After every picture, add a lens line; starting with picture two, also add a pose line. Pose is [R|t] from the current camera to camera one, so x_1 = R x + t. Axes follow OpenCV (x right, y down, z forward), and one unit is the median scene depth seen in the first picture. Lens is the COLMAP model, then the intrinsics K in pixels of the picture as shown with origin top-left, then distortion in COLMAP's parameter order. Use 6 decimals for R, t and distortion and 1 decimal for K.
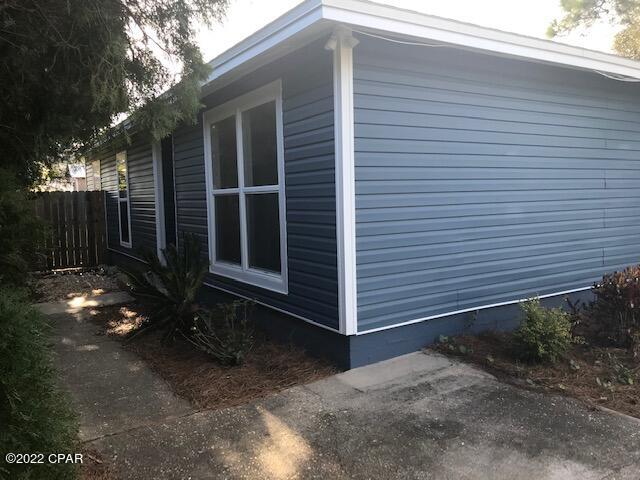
lens RADIAL K [[525.1, 0, 319.9], [0, 525.1, 238.8], [0, 0, 1]] dist [0.002522, 0.002901]
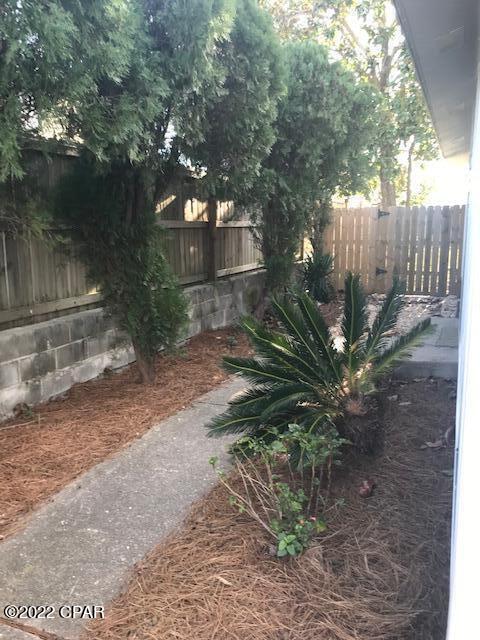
lens RADIAL K [[525.1, 0, 240.2], [0, 525.1, 319.2], [0, 0, 1]] dist [0.002522, 0.002901]
pose [[0.715710, 0.136248, -0.684978, -0.078418], [-0.051717, 0.988433, 0.142571, -0.014356], [0.696480, -0.066615, 0.714477, 0.162713]]
